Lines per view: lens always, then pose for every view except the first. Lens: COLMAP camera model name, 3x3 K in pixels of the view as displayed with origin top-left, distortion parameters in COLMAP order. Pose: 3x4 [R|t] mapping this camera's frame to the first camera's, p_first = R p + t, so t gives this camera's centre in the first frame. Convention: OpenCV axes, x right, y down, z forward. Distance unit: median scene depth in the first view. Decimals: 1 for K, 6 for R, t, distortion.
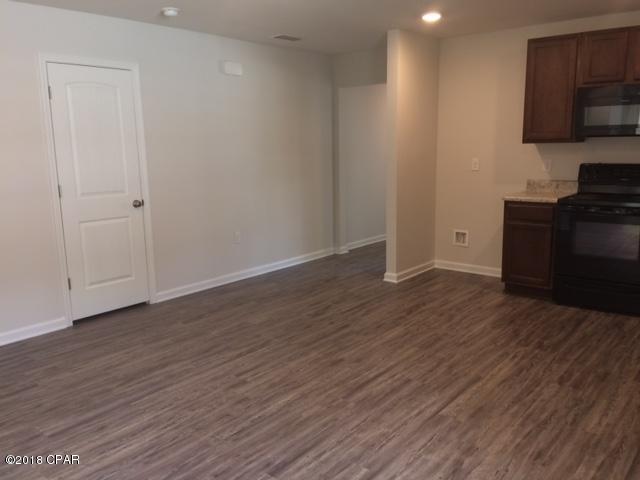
lens RADIAL K [[543.0, 0, 321.6], [0, 543.0, 240.7], [0, 0, 1]] dist [0.117723, -0.178435]
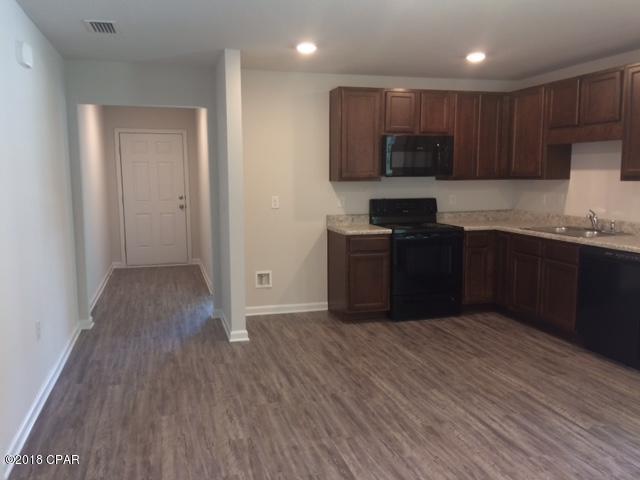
lens RADIAL K [[543.0, 0, 321.6], [0, 543.0, 240.7], [0, 0, 1]] dist [0.117723, -0.178435]
pose [[0.562856, -0.080643, 0.822611, -0.705911], [0.137336, 0.990520, 0.003134, -0.092871], [-0.815065, 0.111211, 0.568595, 0.578113]]
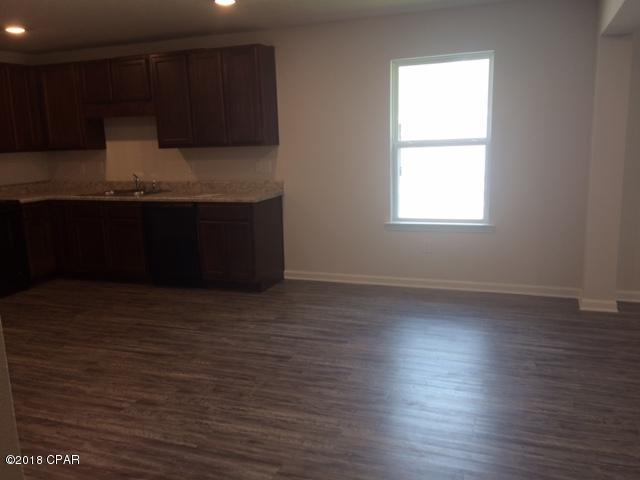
lens RADIAL K [[543.0, 0, 321.6], [0, 543.0, 240.7], [0, 0, 1]] dist [0.117723, -0.178435]
pose [[-0.323338, -0.140389, 0.935812, -0.926879], [0.205237, 0.954990, 0.214179, -0.117632], [-0.923759, 0.261315, -0.279972, 0.785736]]
